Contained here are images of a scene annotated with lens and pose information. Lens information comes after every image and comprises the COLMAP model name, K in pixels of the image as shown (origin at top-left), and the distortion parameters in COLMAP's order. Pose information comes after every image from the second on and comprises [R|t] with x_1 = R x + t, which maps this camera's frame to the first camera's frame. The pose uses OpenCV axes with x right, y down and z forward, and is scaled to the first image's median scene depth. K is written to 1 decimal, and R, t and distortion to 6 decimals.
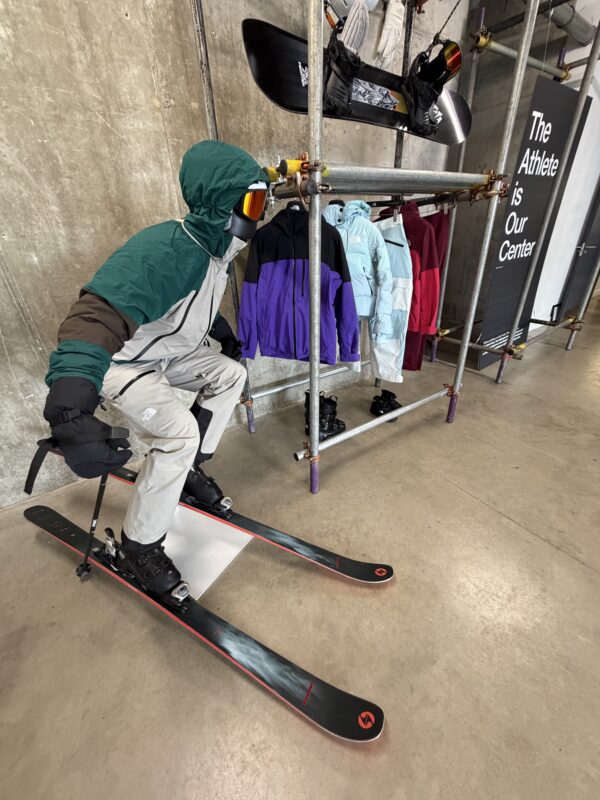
lens RADIAL K [[321.7, 0, 300.0], [0, 321.7, 400.0], [0, 0, 1]] dist [-0.000911, -0.000225]
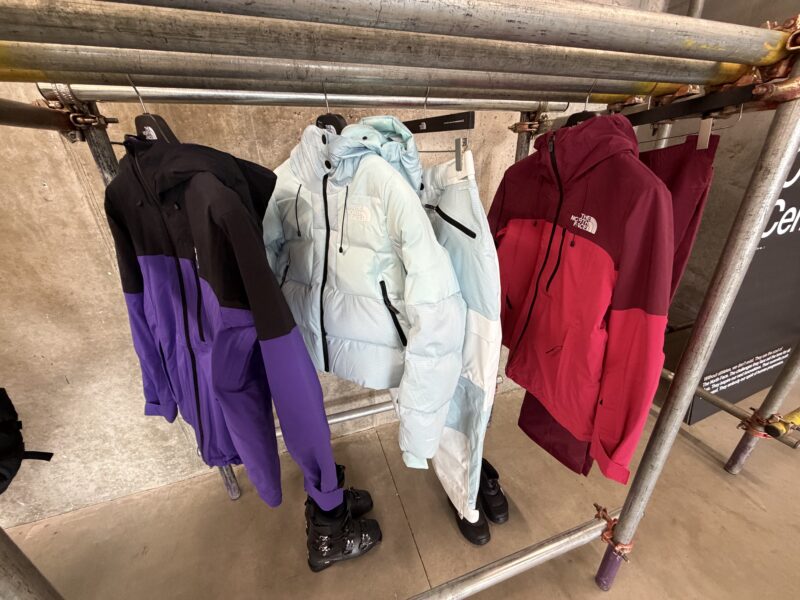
lens RADIAL K [[321.7, 0, 400.0], [0, 321.7, 300.0], [0, 0, 1]] dist [-0.000911, -0.000225]
pose [[0.965812, 0.121662, -0.228924, 0.278744], [-0.136000, 0.989551, -0.047875, -0.318588], [0.220708, 0.077372, 0.972266, 0.533100]]
